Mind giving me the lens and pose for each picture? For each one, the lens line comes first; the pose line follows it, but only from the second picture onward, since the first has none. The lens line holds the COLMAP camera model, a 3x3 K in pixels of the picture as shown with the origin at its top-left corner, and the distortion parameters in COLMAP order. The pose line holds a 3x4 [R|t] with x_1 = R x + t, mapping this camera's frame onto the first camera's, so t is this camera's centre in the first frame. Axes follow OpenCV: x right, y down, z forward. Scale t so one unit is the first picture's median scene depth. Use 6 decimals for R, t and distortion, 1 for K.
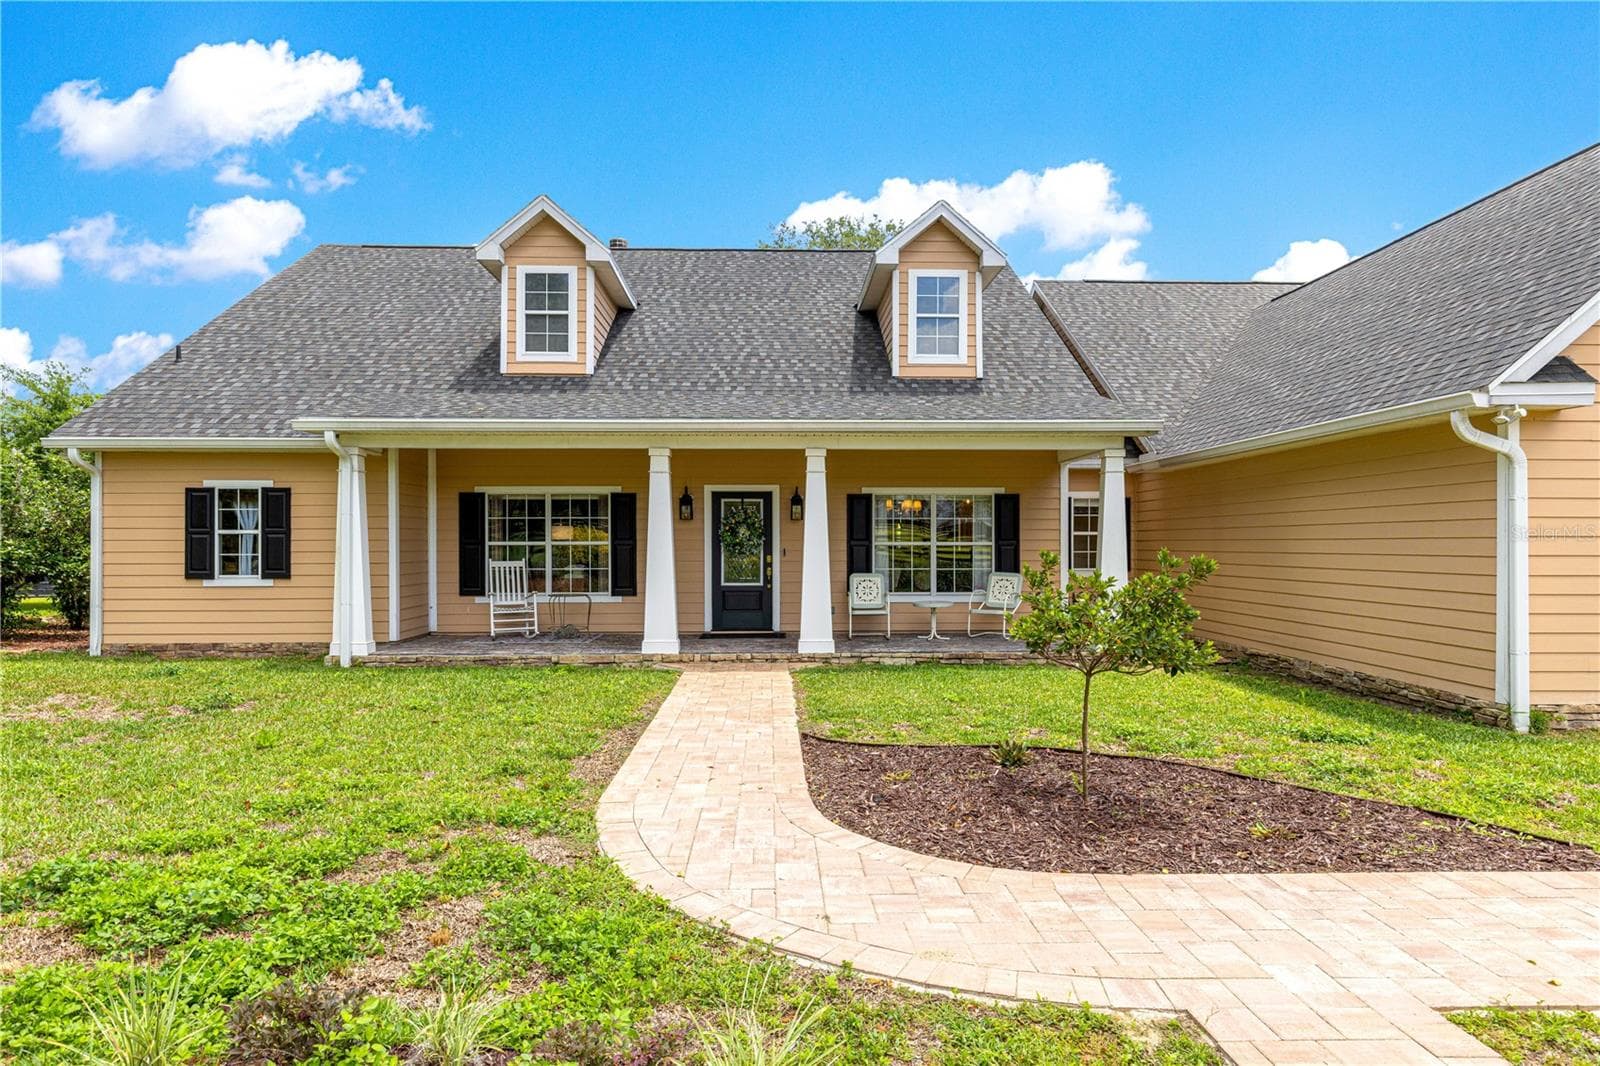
lens RADIAL K [[961.1, 0, 800.0], [0, 961.1, 533.0], [0, 0, 1]] dist [0.047581, 0.000569]
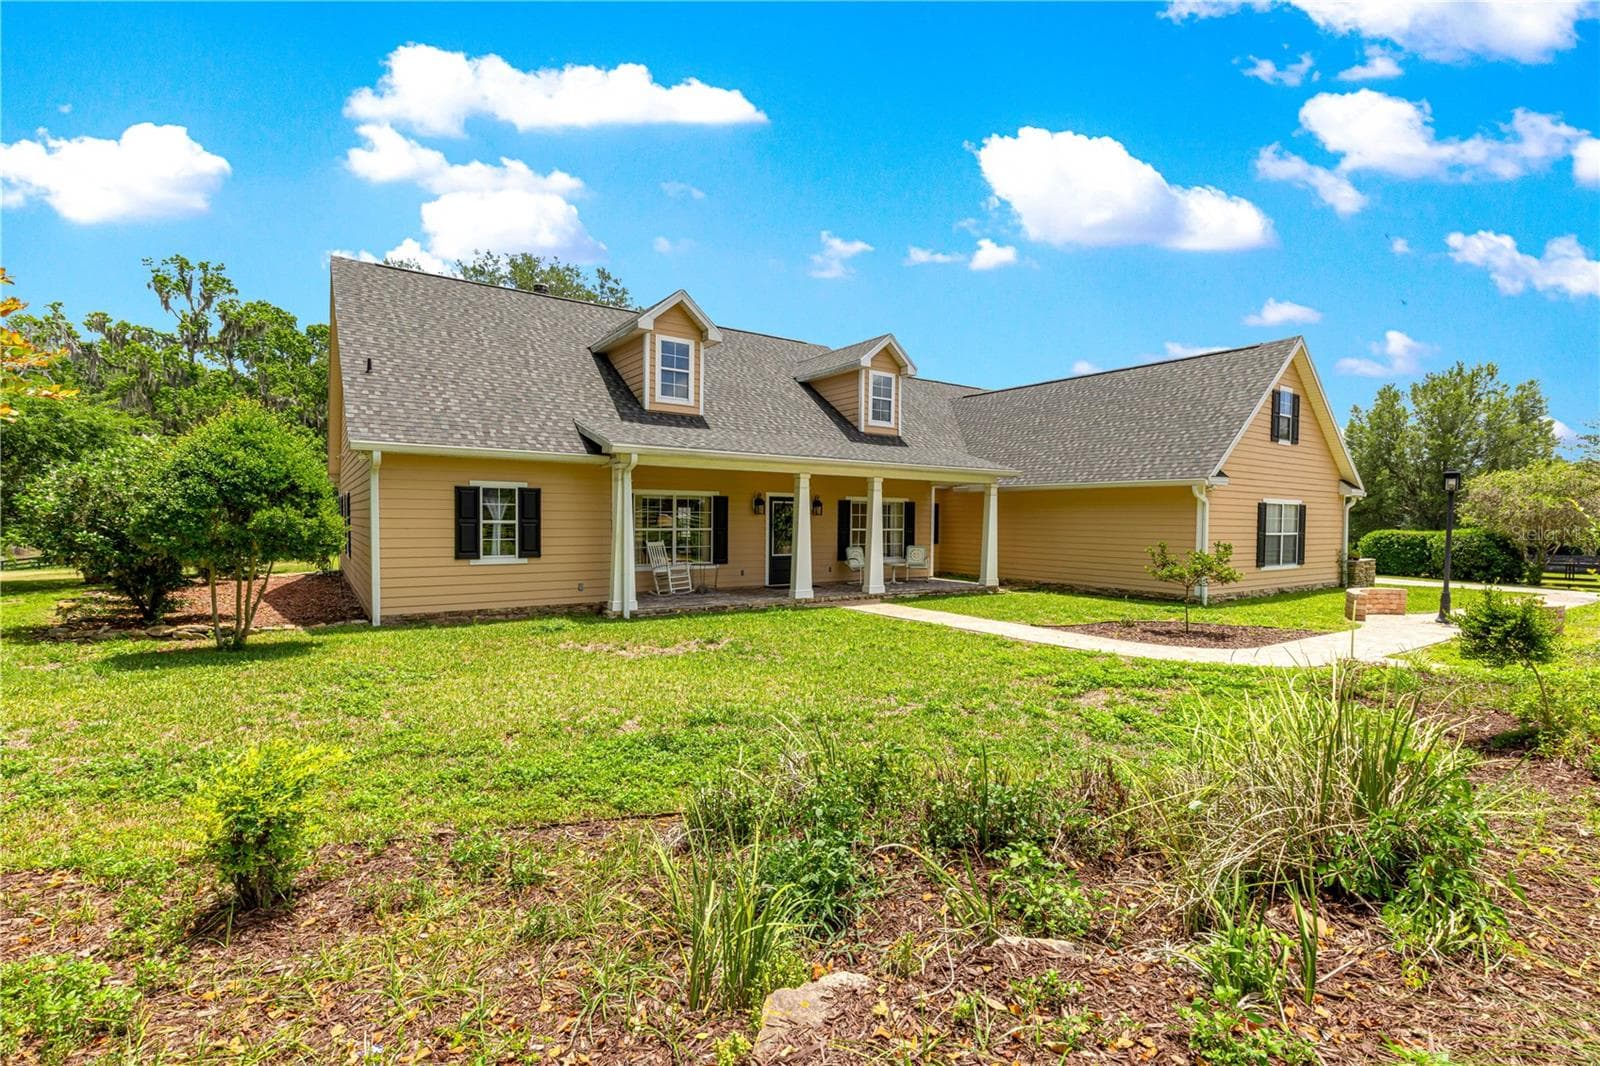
lens RADIAL K [[734.1, 0, 794.8], [0, 734.1, 541.1], [0, 0, 1]] dist [-0.000584, -0.000067]
pose [[0.823453, -0.012147, 0.567254, -0.798876], [-0.004125, 0.999616, 0.027393, -0.003678], [-0.567369, -0.024897, 0.823087, -0.012208]]
